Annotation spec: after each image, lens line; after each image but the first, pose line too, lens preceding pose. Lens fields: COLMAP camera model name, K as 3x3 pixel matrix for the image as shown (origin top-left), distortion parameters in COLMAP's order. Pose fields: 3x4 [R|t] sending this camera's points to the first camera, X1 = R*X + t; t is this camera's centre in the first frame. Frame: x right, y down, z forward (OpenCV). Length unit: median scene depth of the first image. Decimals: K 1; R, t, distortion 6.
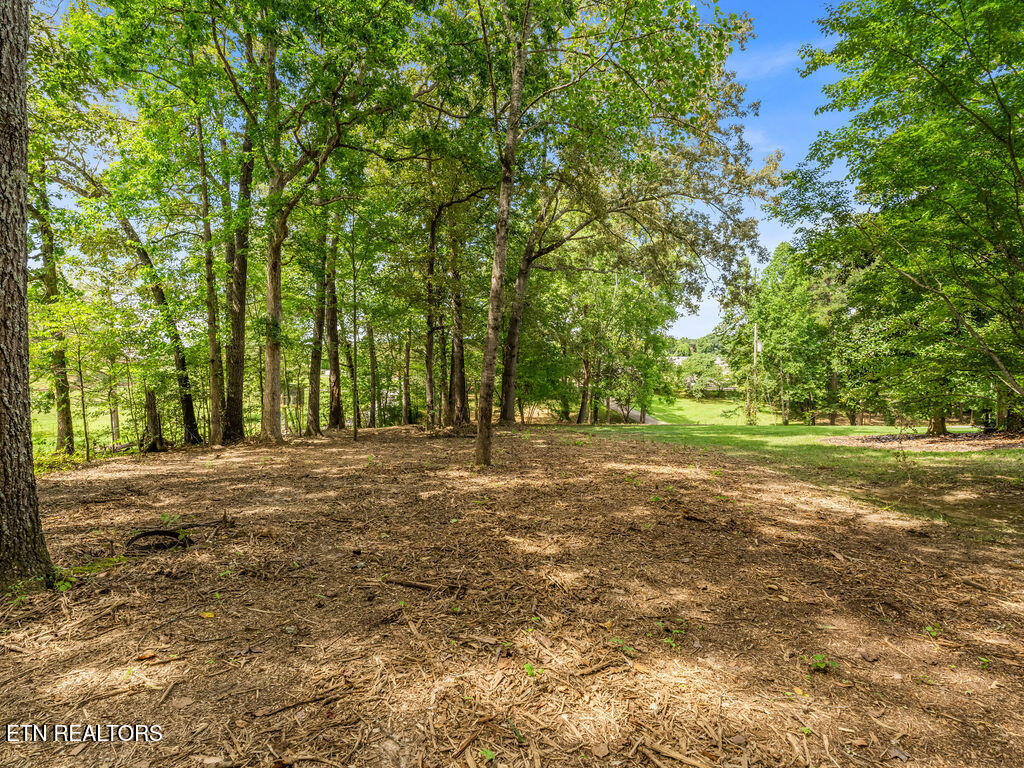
lens RADIAL K [[533.6, 0, 511.1], [0, 533.6, 405.7], [0, 0, 1]] dist [-0.002345, -0.001707]
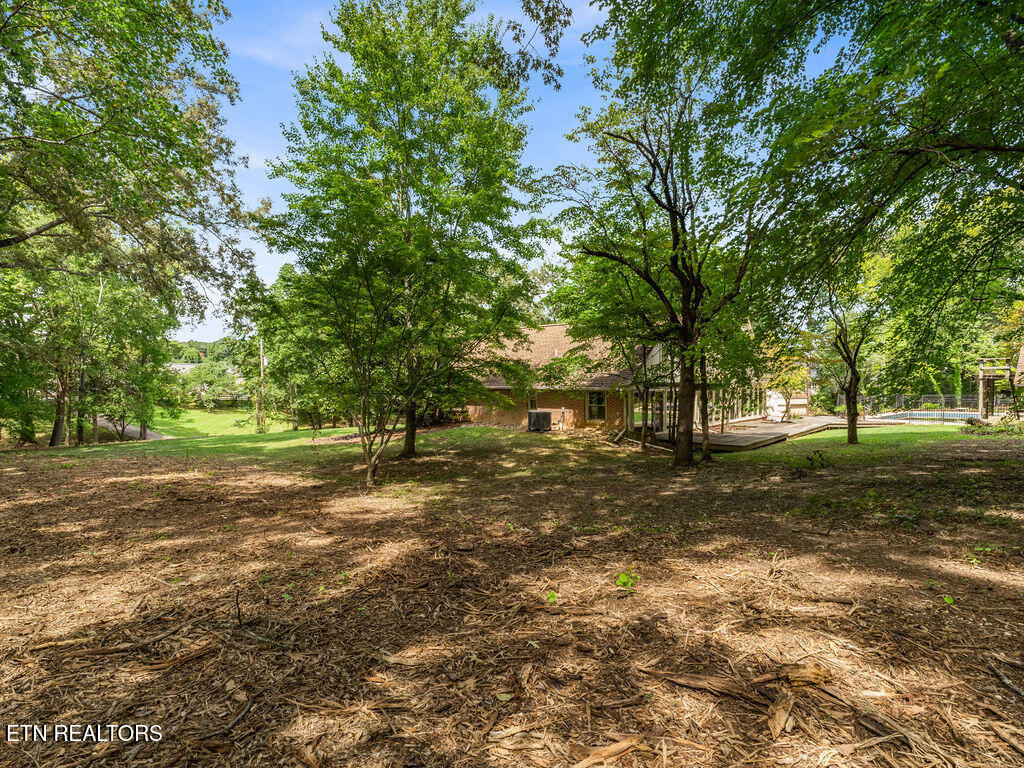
lens RADIAL K [[533.6, 0, 511.1], [0, 533.6, 405.7], [0, 0, 1]] dist [-0.002345, -0.001707]
pose [[0.660914, -0.032601, 0.749753, -0.027266], [0.042861, 0.999065, 0.005659, -0.004201], [-0.749236, 0.028395, 0.661694, -0.110375]]
